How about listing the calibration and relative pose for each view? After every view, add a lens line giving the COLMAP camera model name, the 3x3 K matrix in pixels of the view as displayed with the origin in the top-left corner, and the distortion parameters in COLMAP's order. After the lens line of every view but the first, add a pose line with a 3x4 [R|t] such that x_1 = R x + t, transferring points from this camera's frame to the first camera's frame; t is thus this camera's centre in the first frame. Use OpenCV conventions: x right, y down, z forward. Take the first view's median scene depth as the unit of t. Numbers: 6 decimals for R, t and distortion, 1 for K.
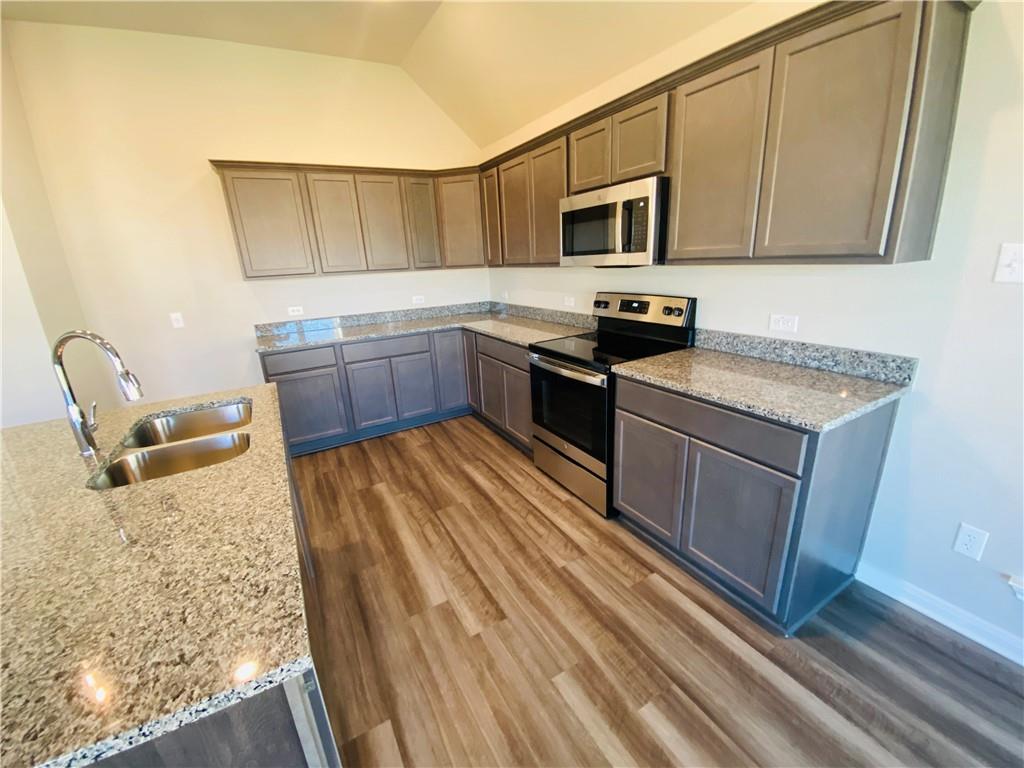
lens RADIAL K [[412.2, 0, 511.0], [0, 412.2, 385.1], [0, 0, 1]] dist [0.018977, -0.019918]
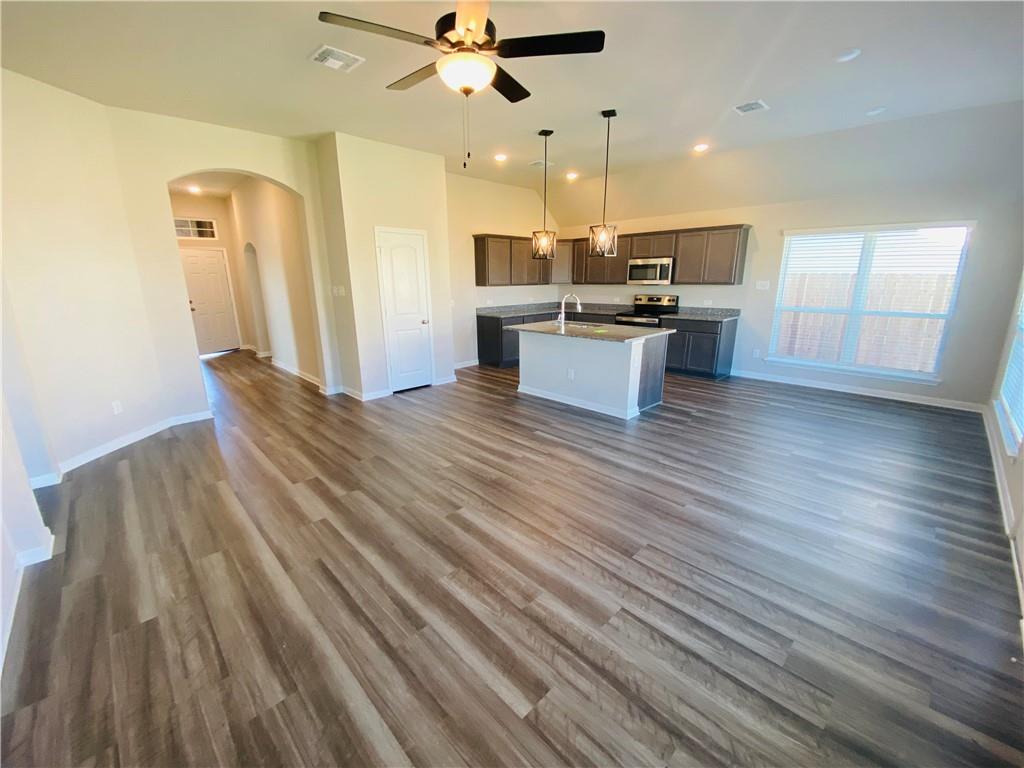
lens RADIAL K [[413.3, 0, 507.6], [0, 413.3, 383.4], [0, 0, 1]] dist [0.019394, -0.020281]
pose [[0.969550, -0.020533, 0.244030, -1.499892], [0.034524, 0.997987, -0.053193, 0.537671], [-0.242447, 0.059998, 0.968308, -1.567849]]
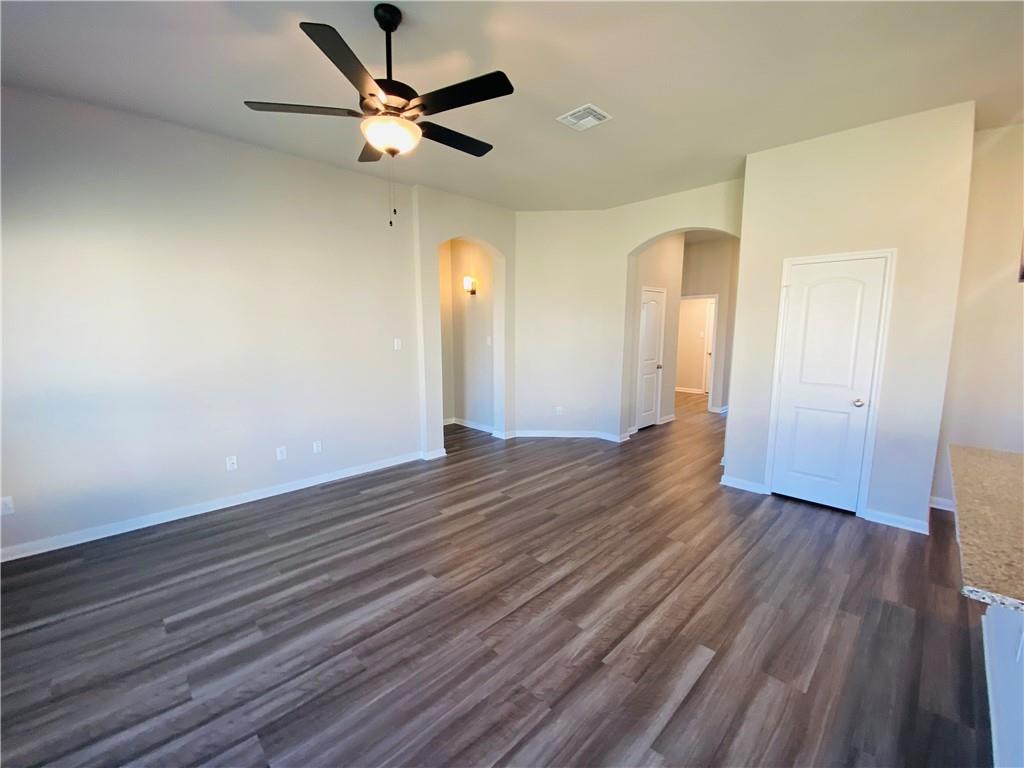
lens RADIAL K [[412.2, 0, 511.0], [0, 412.2, 385.1], [0, 0, 1]] dist [0.018977, -0.019918]
pose [[0.254971, 0.183710, -0.949337, -0.309888], [-0.297225, 0.949144, 0.103845, 0.160860], [0.920134, 0.255689, 0.296607, -0.595781]]
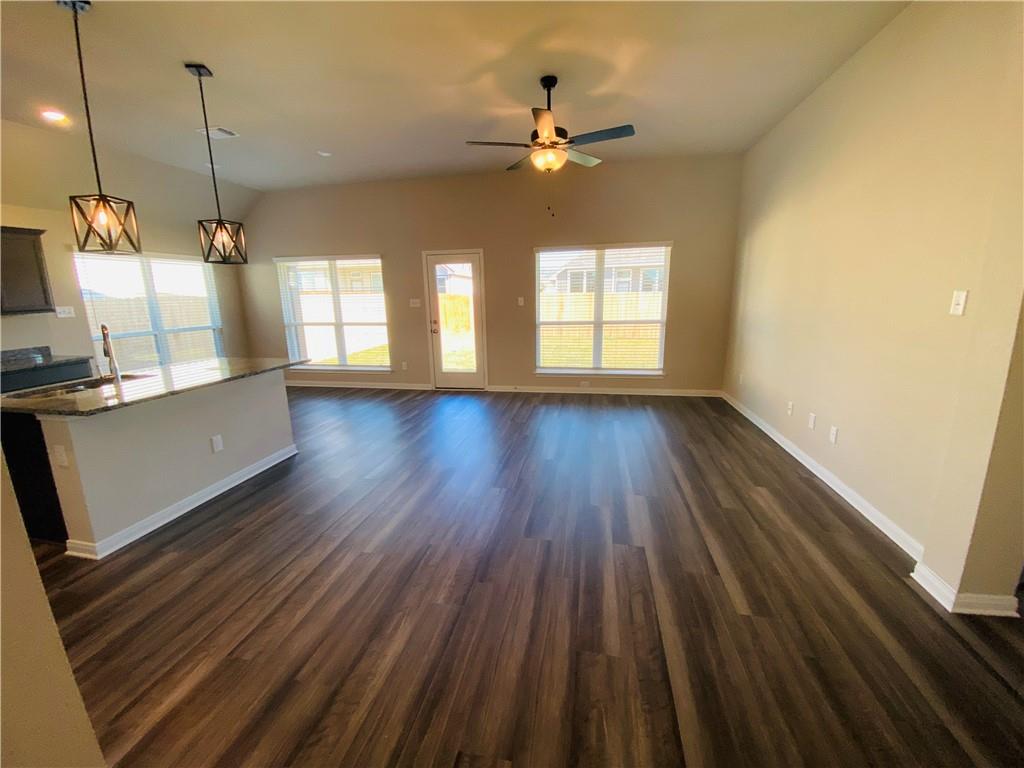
lens RADIAL K [[417.5, 0, 512.0], [0, 417.5, 384.0], [0, 0, 1]] dist [0.027032, -0.020740]
pose [[-0.752605, -0.070262, 0.654713, -2.284002], [0.251479, 0.888251, 0.384406, -0.091288], [-0.608559, 0.453953, -0.650833, 0.699673]]
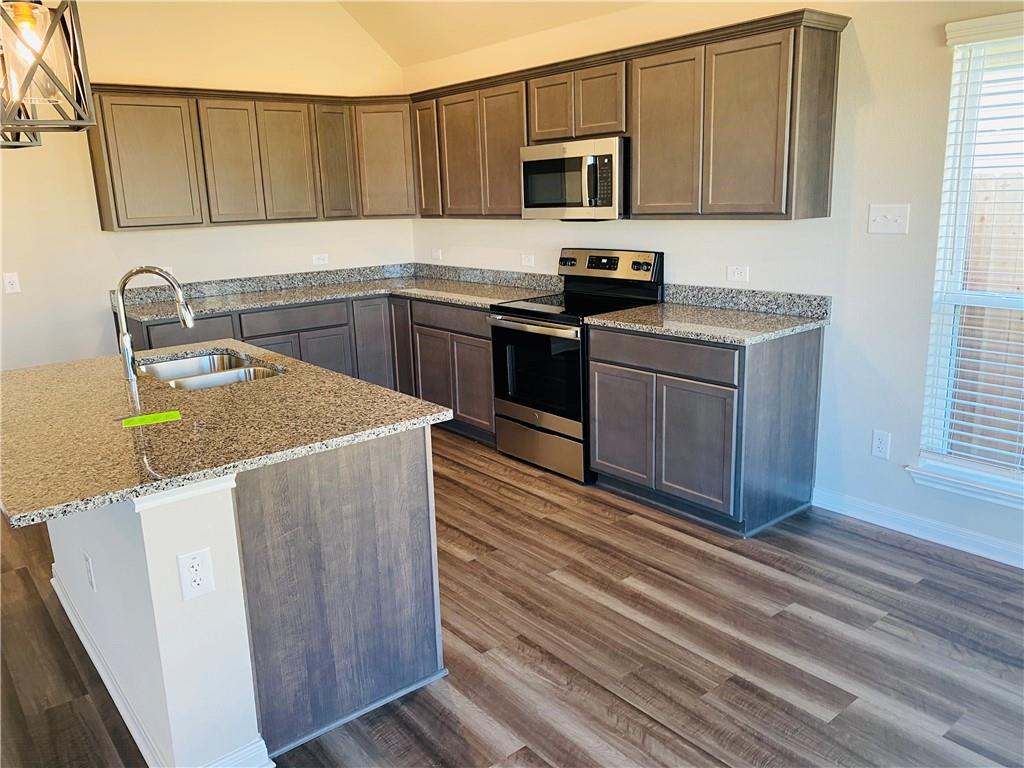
lens RADIAL K [[772.9, 0, 513.1], [0, 772.9, 375.0], [0, 0, 1]] dist [0.071458, -0.077115]
pose [[0.985674, -0.021027, 0.167348, -0.223535], [0.034077, 0.996564, -0.075494, 0.209750], [-0.165186, 0.080115, 0.983003, -0.741812]]
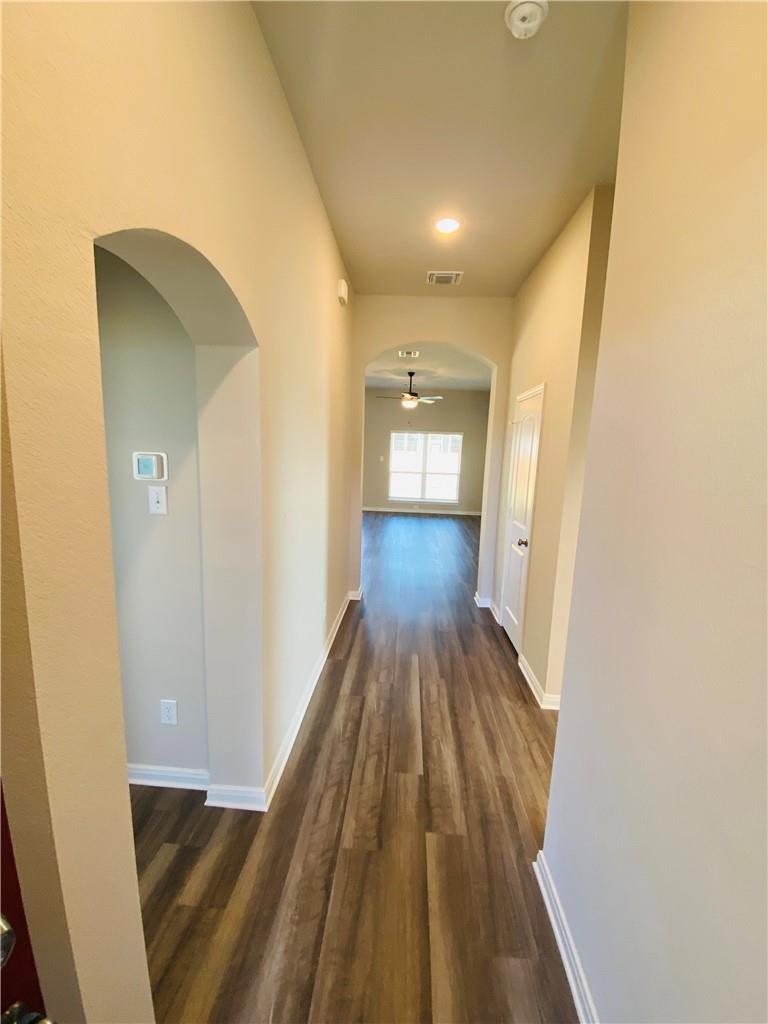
lens RADIAL K [[412.2, 0, 384.0], [0, 412.2, 512.0], [0, 0, 1]] dist [0.018977, -0.019918]
pose [[-0.842861, -0.060295, 0.534744, -3.097941], [0.172393, 0.911079, 0.374454, -0.717129], [-0.509771, 0.407799, -0.757518, 2.448444]]
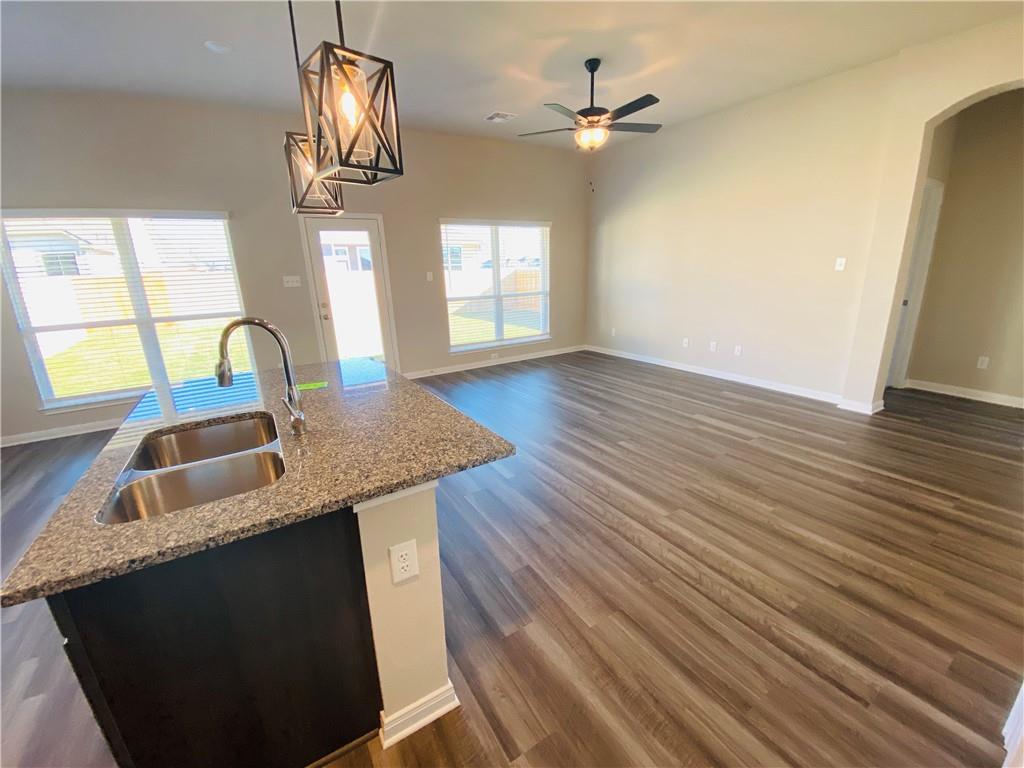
lens RADIAL K [[417.2, 0, 512.0], [0, 417.2, 384.0], [0, 0, 1]] dist [0.016122, -0.020426]
pose [[-0.995806, 0.090505, -0.013358, -0.942833], [0.068774, 0.836855, 0.543088, -0.293311], [0.060332, 0.539892, -0.839570, 1.127274]]
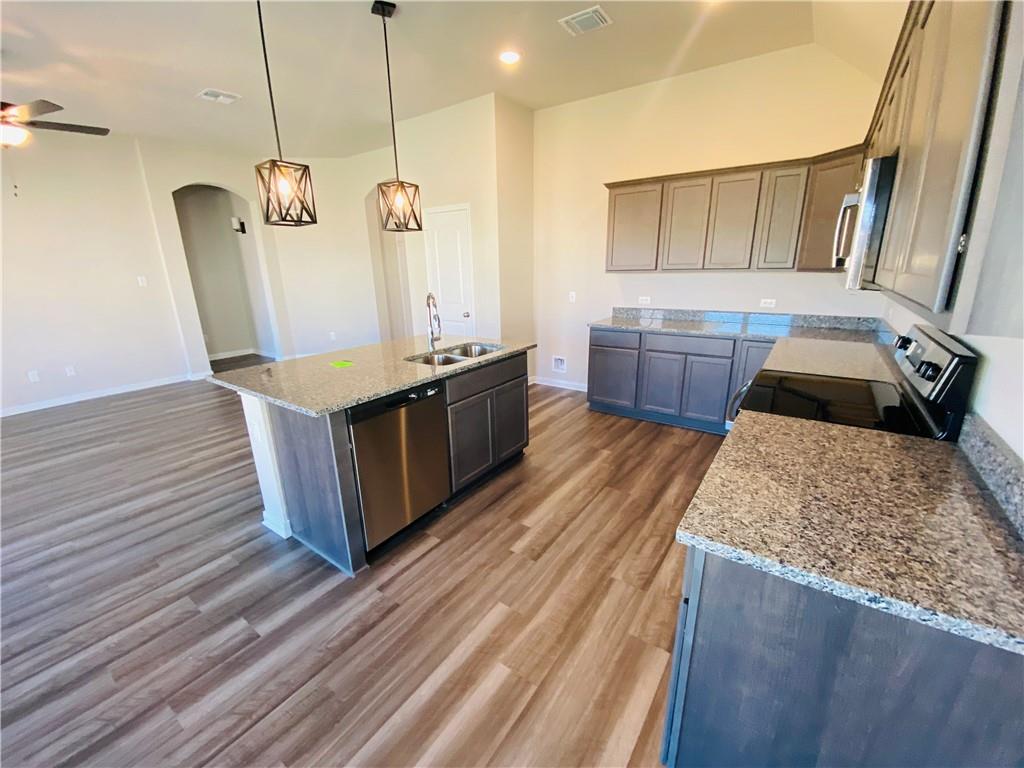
lens RADIAL K [[412.2, 0, 511.0], [0, 412.2, 385.1], [0, 0, 1]] dist [0.018977, -0.019918]
pose [[0.425474, 0.293342, -0.856108, 0.658268], [-0.270263, 0.944024, 0.189149, -0.111078], [0.863672, 0.150897, 0.480938, 0.207068]]
